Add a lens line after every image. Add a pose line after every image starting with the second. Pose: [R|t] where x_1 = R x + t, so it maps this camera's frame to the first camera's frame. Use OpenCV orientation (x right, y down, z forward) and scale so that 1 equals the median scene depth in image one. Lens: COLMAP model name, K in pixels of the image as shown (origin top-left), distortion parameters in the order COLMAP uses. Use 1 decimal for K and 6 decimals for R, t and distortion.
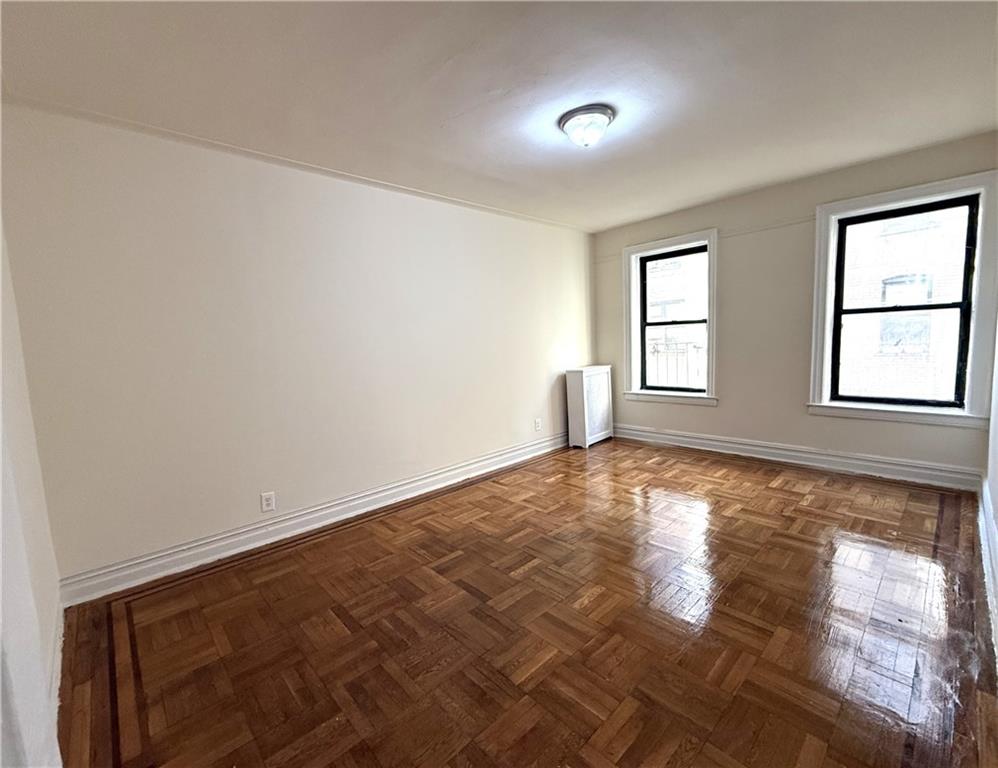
lens RADIAL K [[422.6, 0, 481.4], [0, 422.6, 383.1], [0, 0, 1]] dist [-0.000379, 0.000087]
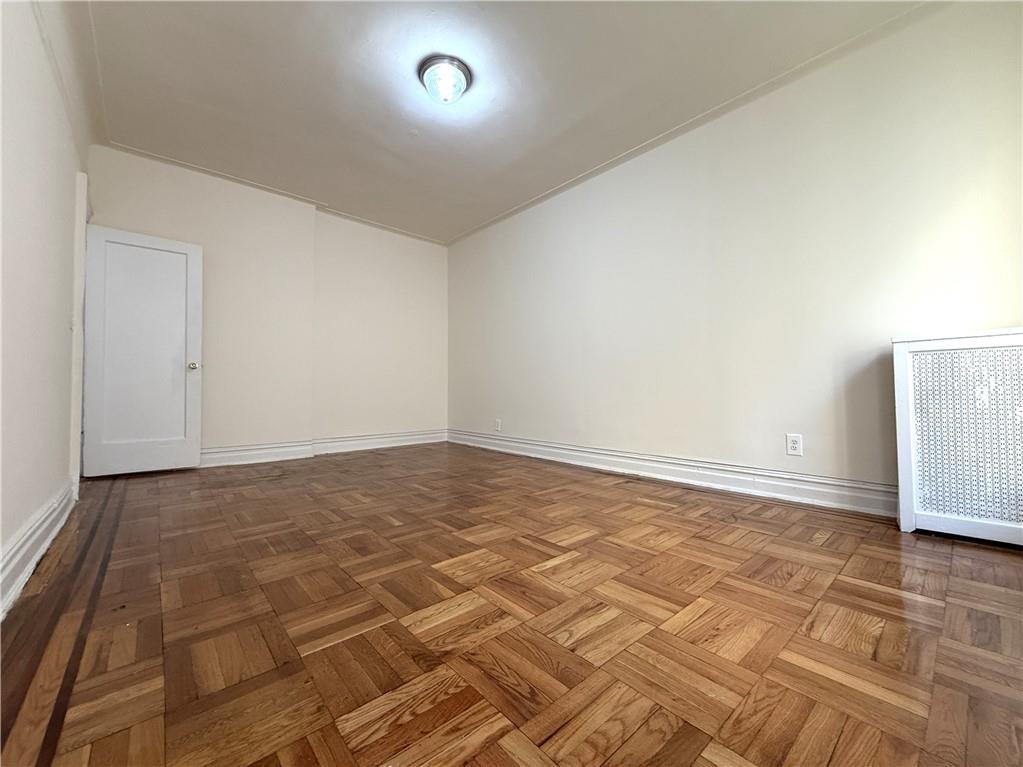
lens RADIAL K [[408.9, 0, 511.5], [0, 408.9, 383.5], [0, 0, 1]] dist [-0.000296, 0.000115]
pose [[-0.005310, 0.034482, -0.999391, 0.784911], [-0.097114, 0.994663, 0.034835, 0.045801], [0.995259, 0.097240, -0.001933, 0.763423]]
